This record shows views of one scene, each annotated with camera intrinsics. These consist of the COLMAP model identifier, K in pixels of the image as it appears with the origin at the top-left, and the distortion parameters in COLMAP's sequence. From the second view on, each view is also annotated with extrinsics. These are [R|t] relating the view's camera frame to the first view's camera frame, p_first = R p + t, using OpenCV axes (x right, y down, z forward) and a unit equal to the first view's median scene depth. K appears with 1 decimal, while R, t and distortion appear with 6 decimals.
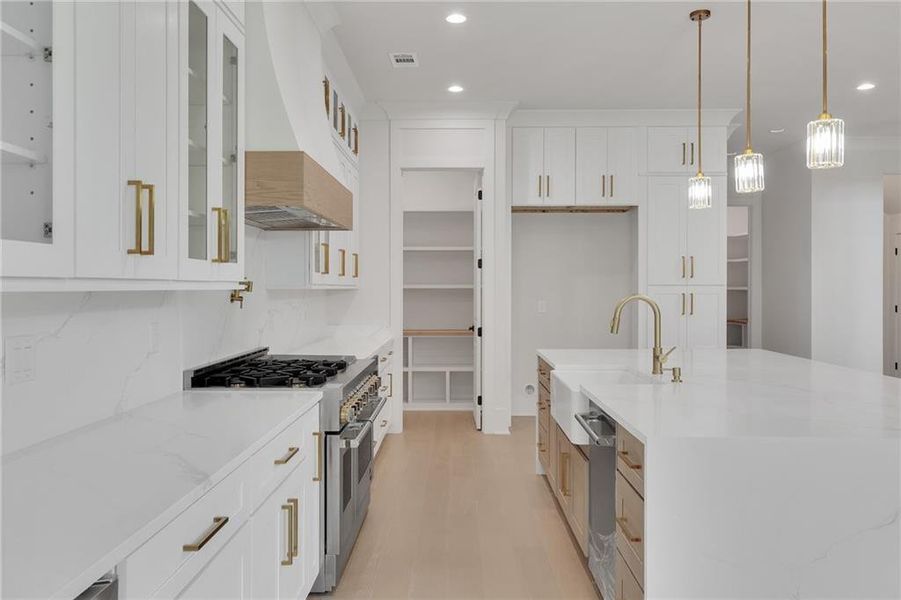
lens RADIAL K [[687.2, 0, 449.3], [0, 687.2, 293.9], [0, 0, 1]] dist [0.001600, 0.000598]
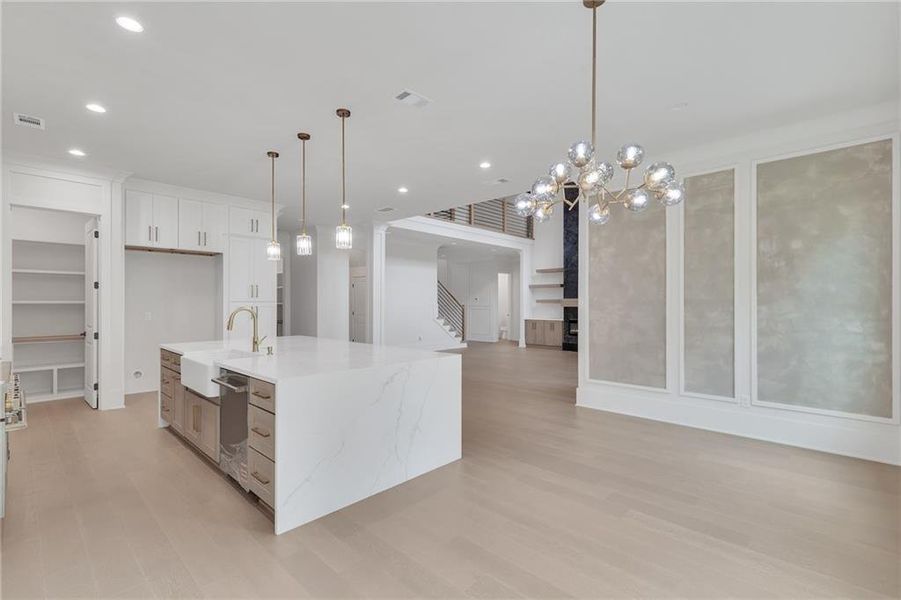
lens RADIAL K [[411.1, 0, 449.8], [0, 411.1, 302.5], [0, 0, 1]] dist [-0.000704, -0.000019]
pose [[0.669930, 0.001540, 0.742423, -0.089345], [0.006023, 0.999954, -0.007509, 0.000032], [-0.742400, 0.009502, 0.669889, -0.054693]]
